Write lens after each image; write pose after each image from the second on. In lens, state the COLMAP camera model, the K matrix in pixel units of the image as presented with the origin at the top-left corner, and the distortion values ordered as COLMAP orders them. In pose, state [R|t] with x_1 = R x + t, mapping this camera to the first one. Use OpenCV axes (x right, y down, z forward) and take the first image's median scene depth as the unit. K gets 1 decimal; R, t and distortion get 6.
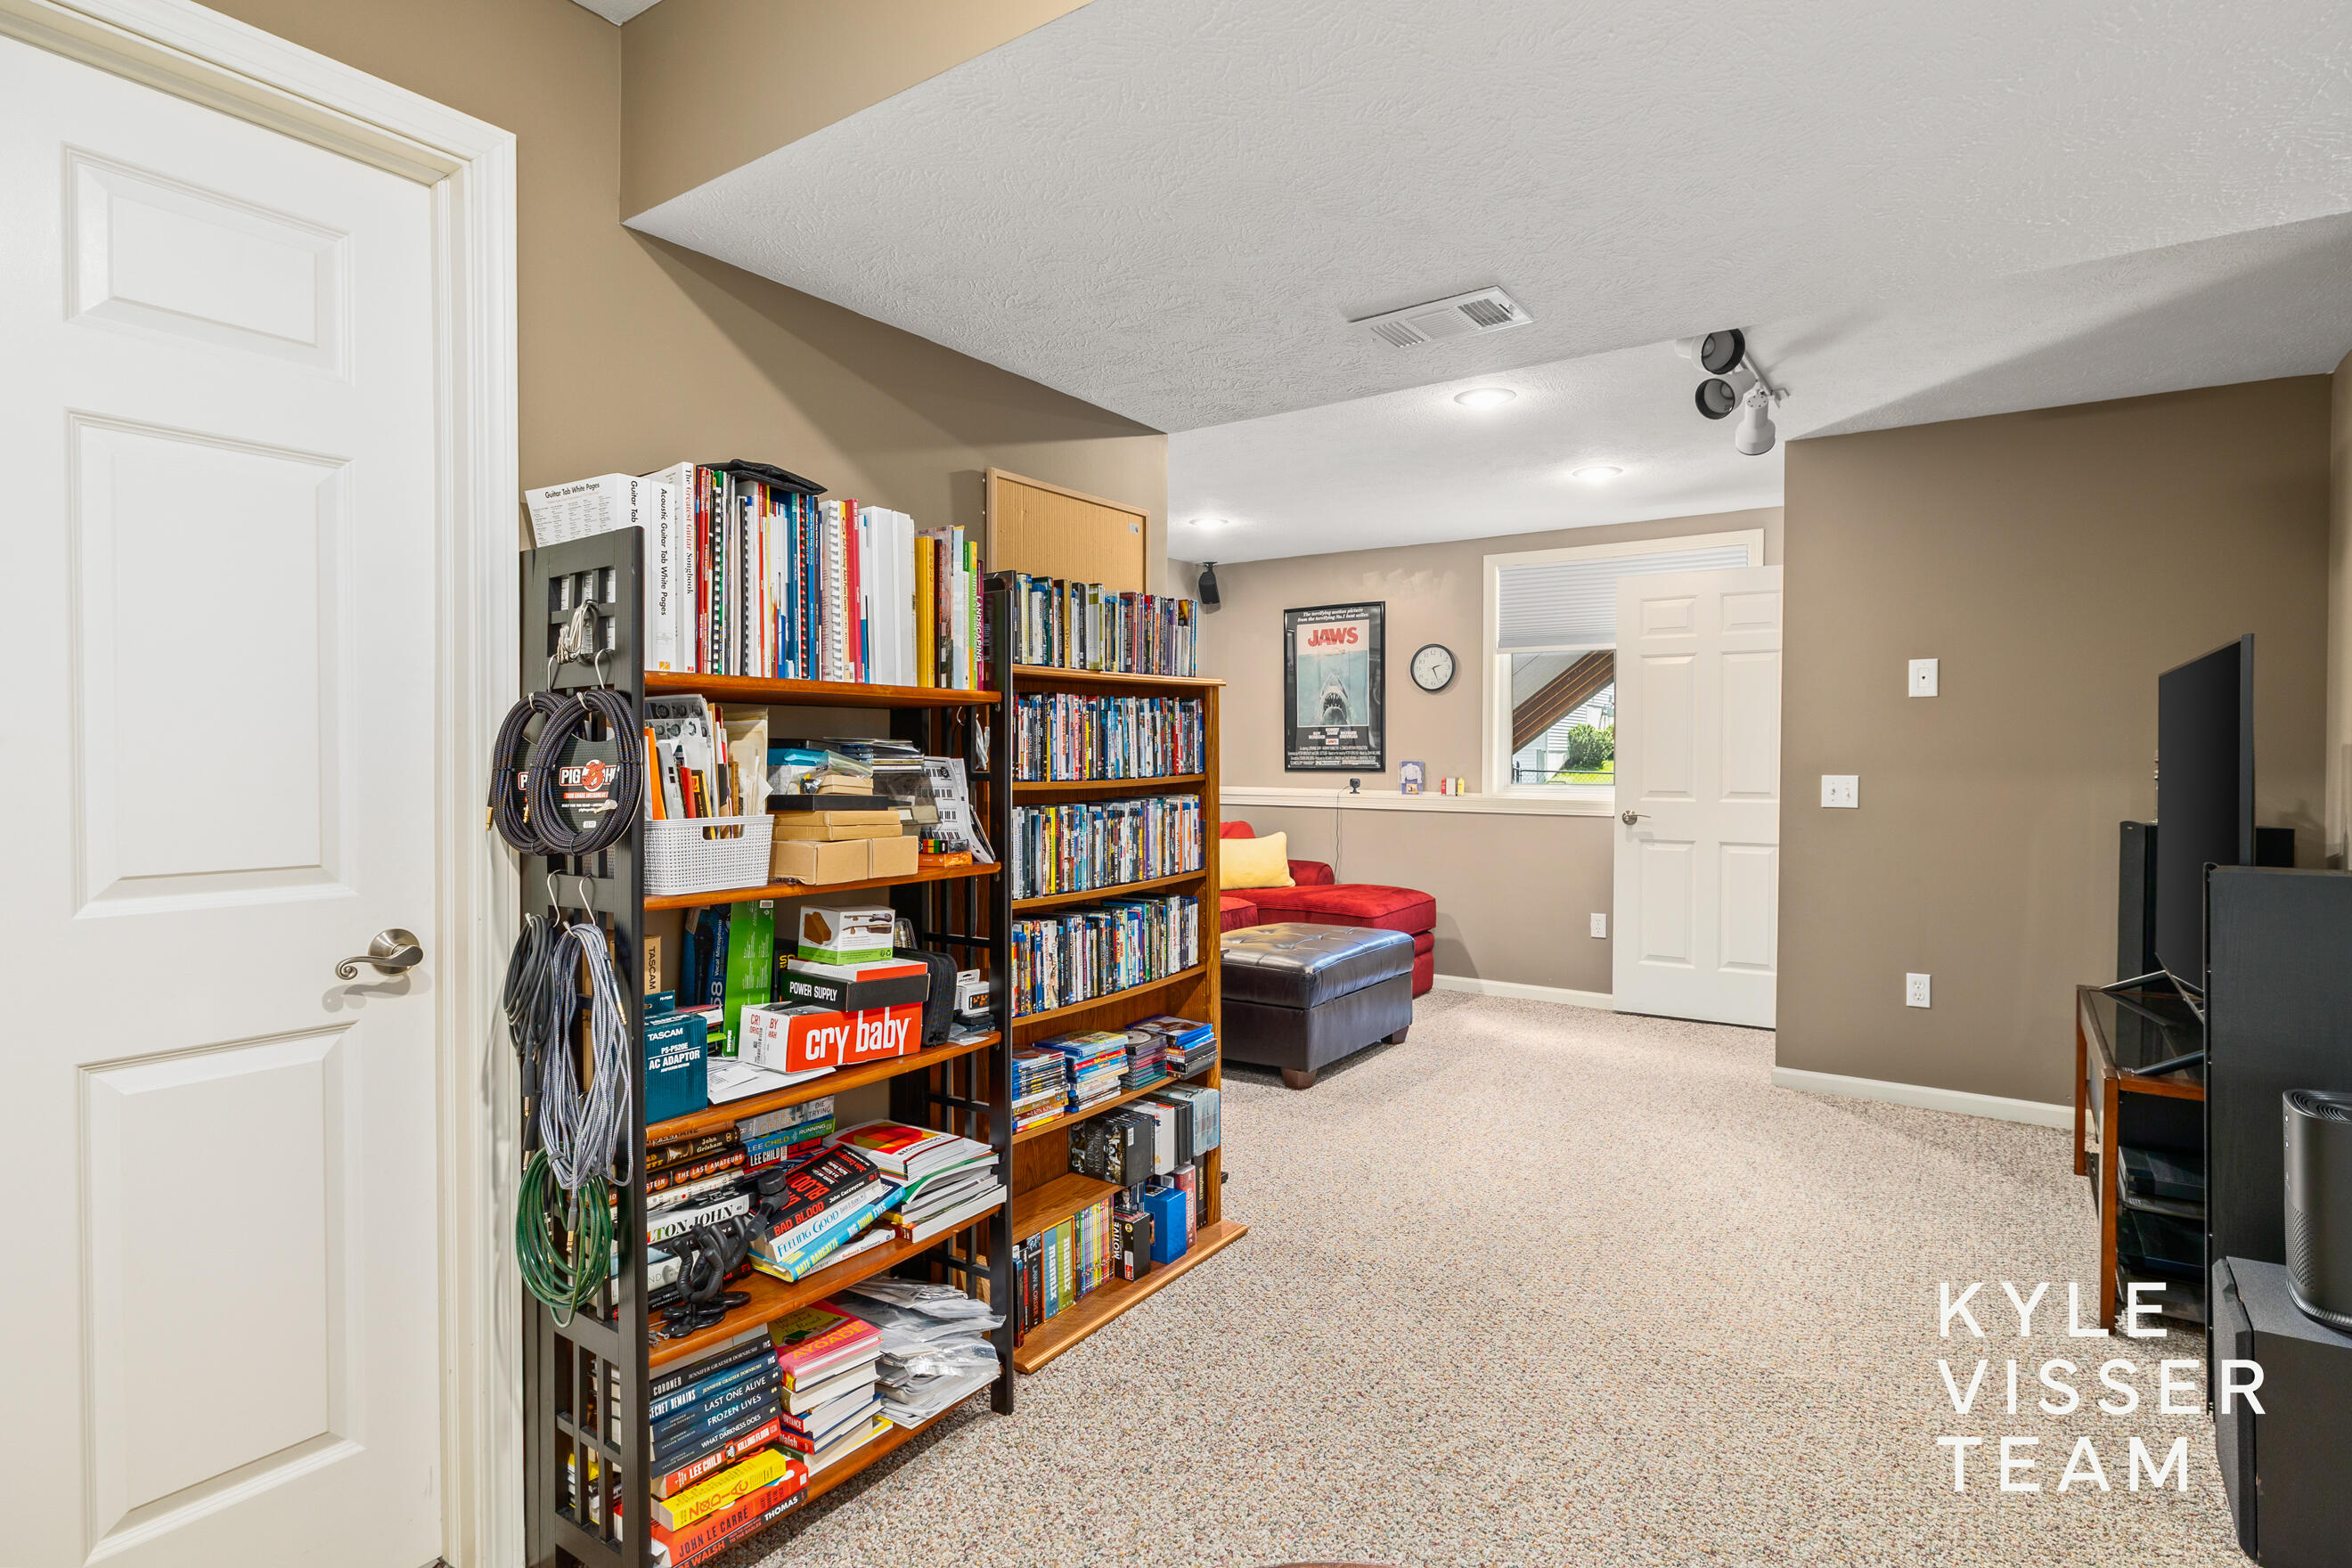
lens RADIAL K [[1208.5, 0, 1178.2], [0, 1208.5, 776.4], [0, 0, 1]] dist [0.000233, 0.000037]
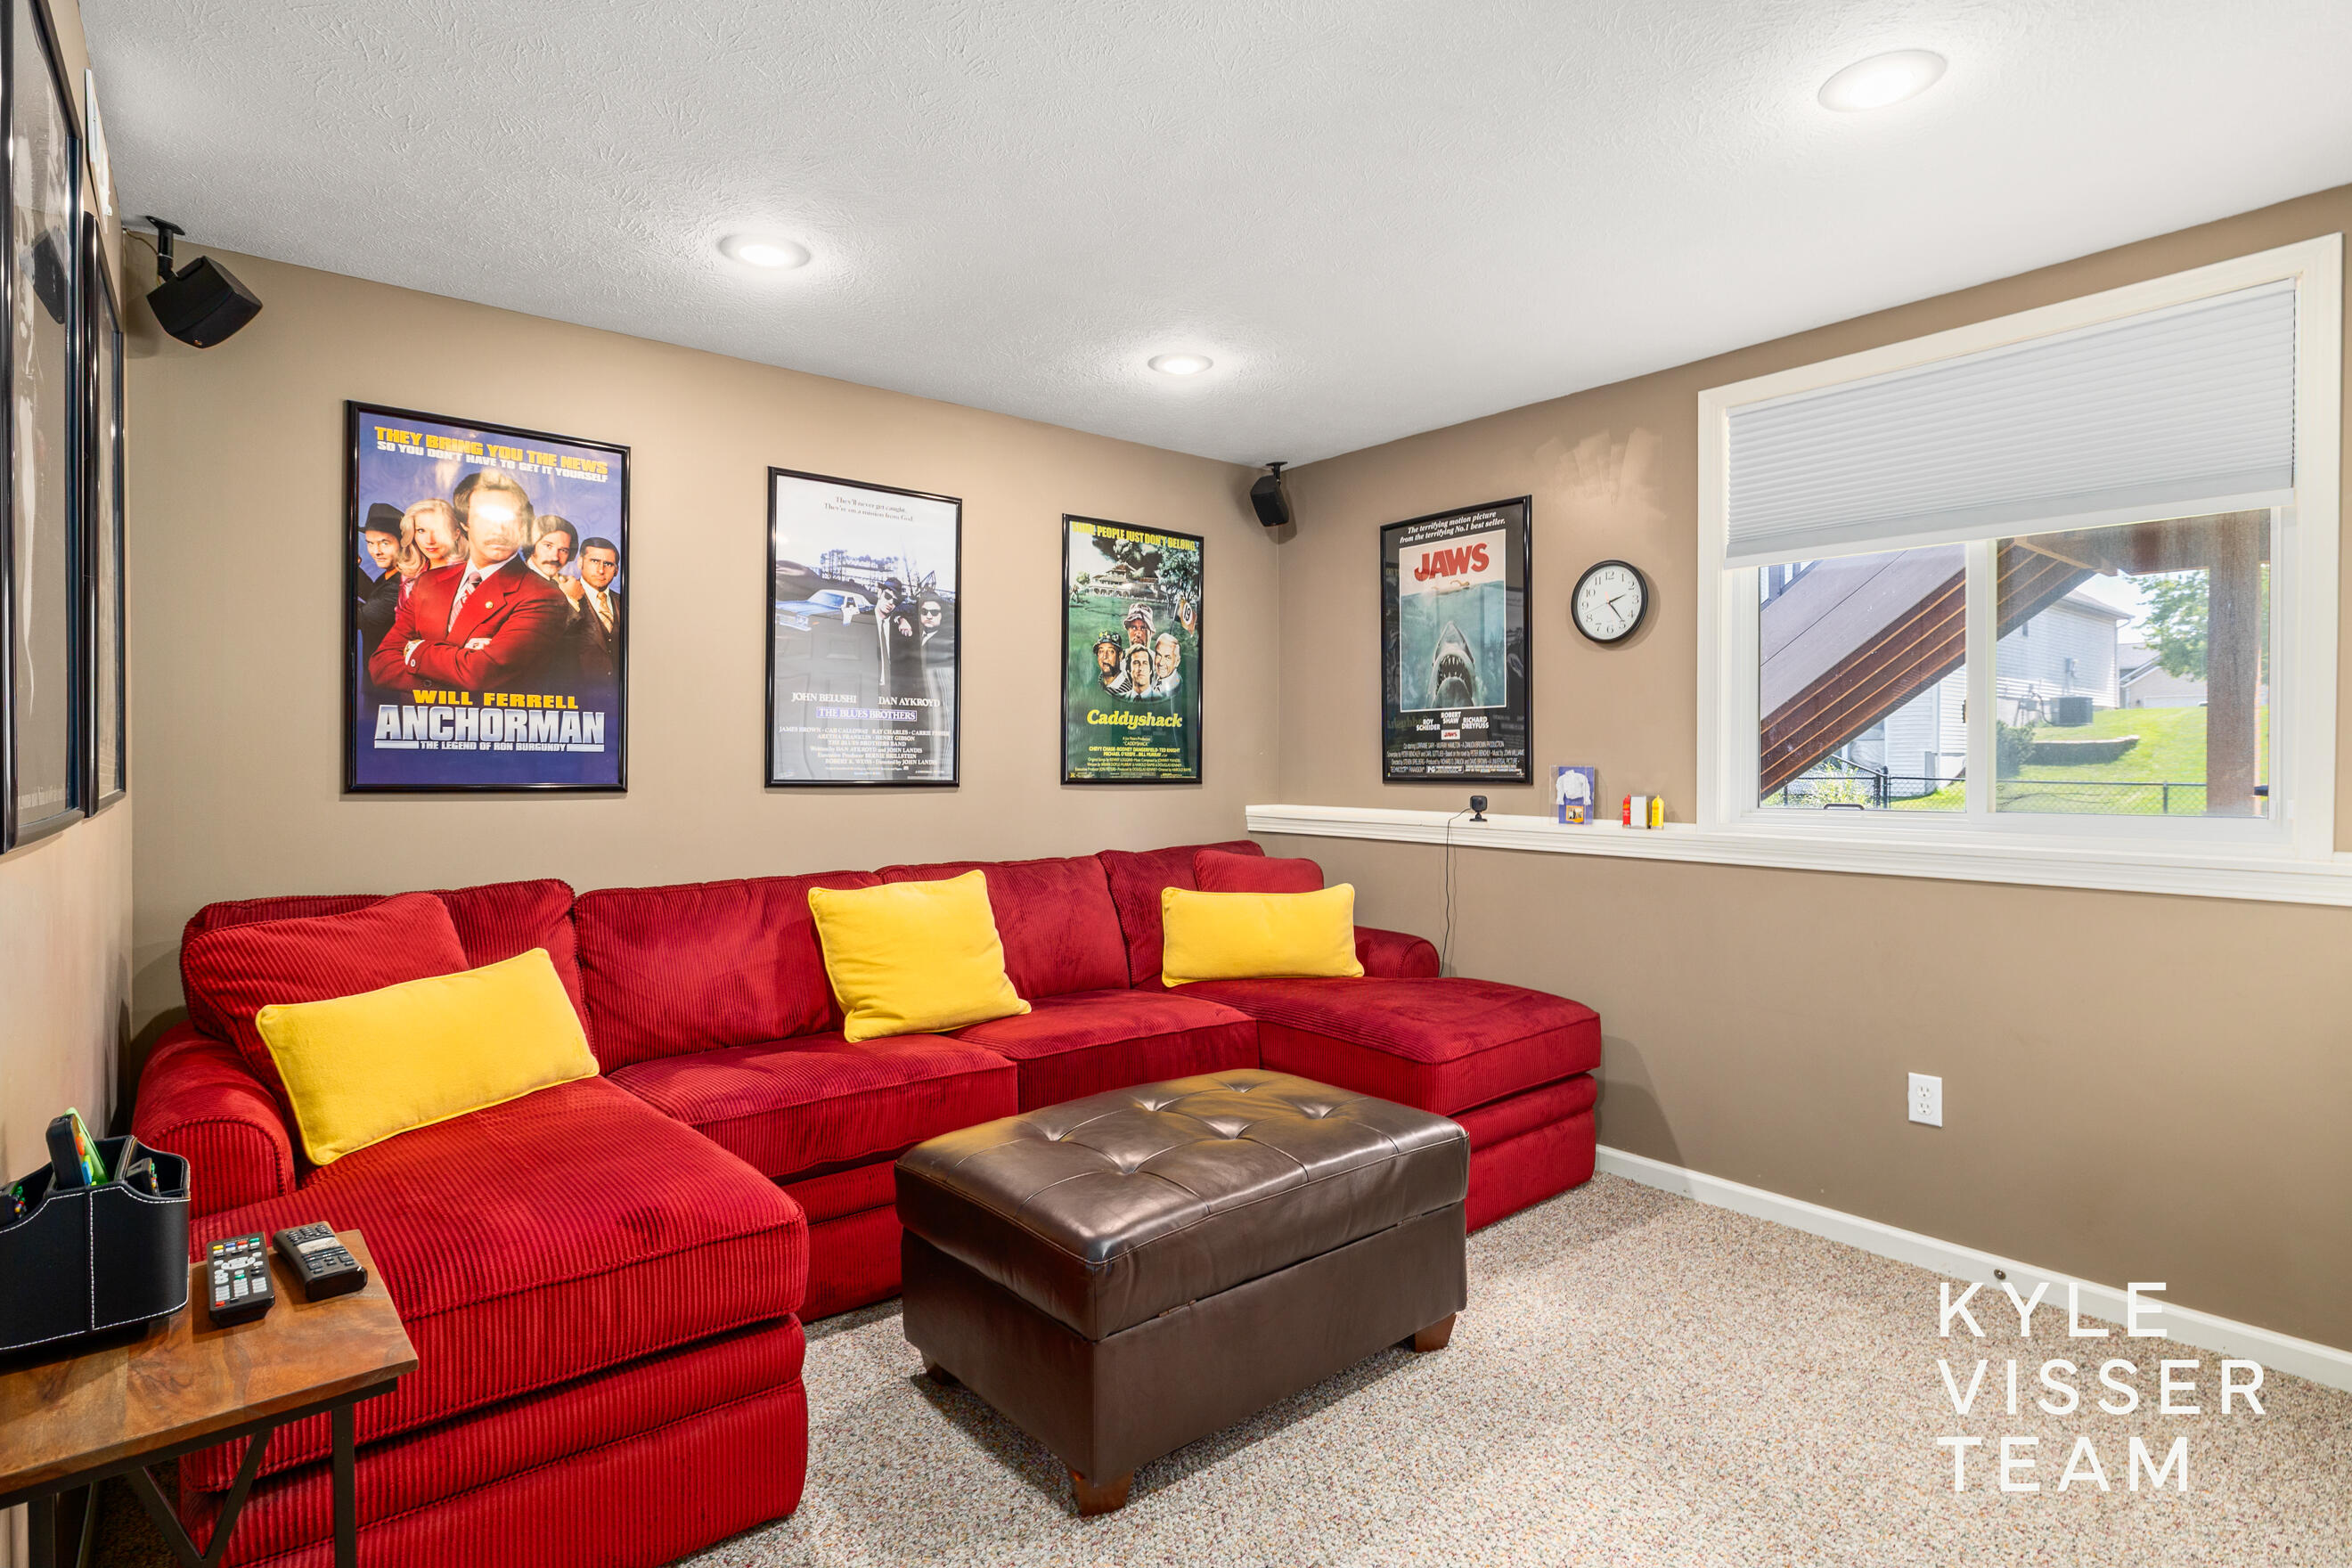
lens RADIAL K [[1208.5, 0, 1173.9], [0, 1208.5, 770.2], [0, 0, 1]] dist [0.000233, 0.000037]
pose [[0.963302, 0.003648, -0.268395, 0.160654], [-0.006584, 0.999928, -0.010038, -0.003683], [0.268339, 0.011437, 0.963257, 0.383633]]
